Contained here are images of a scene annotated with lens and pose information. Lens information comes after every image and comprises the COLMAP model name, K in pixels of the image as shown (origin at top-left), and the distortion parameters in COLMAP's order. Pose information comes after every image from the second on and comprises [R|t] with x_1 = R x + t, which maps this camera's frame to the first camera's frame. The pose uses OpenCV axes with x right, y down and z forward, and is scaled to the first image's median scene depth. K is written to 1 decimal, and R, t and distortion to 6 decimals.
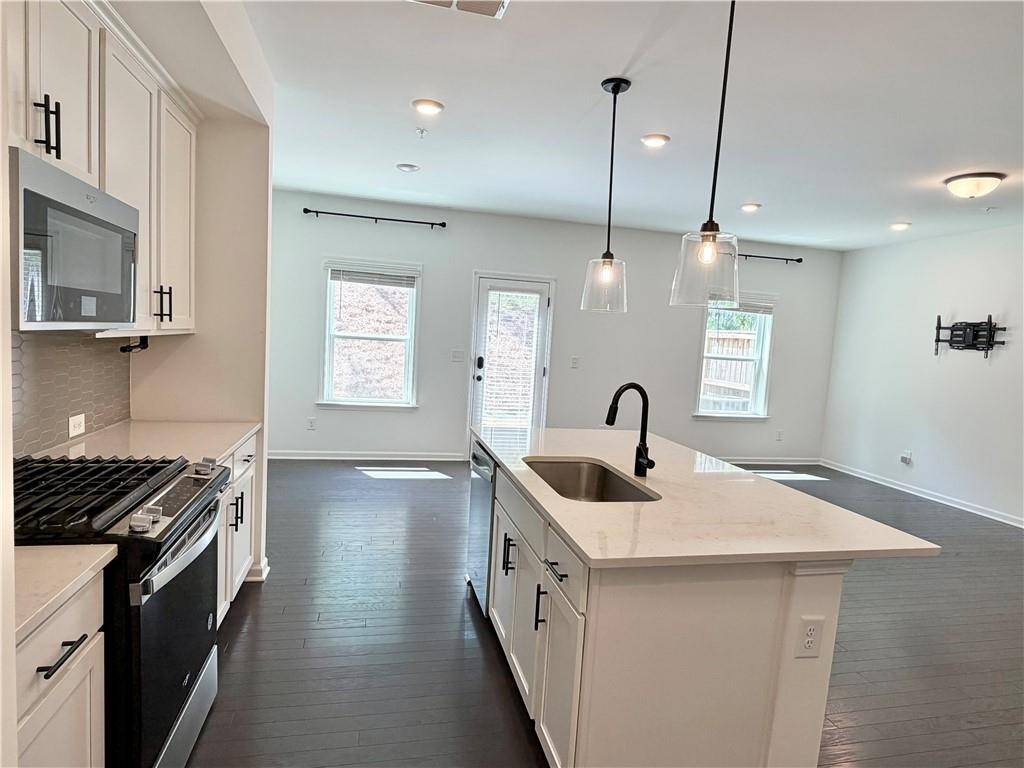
lens RADIAL K [[604.4, 0, 512.7], [0, 604.4, 384.7], [0, 0, 1]] dist [0.009865, 0.000666]
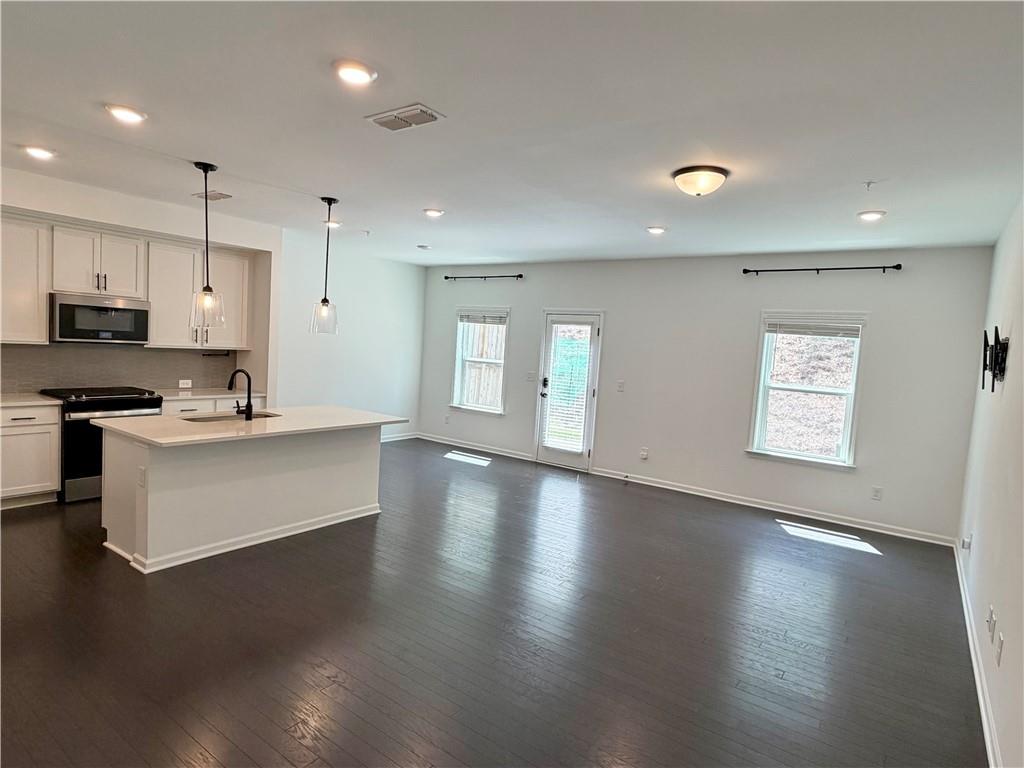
lens RADIAL K [[569.1, 0, 513.4], [0, 569.1, 386.6], [0, 0, 1]] dist [0.018388, 0.000577]
pose [[0.663206, 0.031001, -0.747795, 0.762051], [-0.098483, 0.994069, -0.046132, 0.031378], [0.741930, 0.104240, 0.662325, 0.181489]]
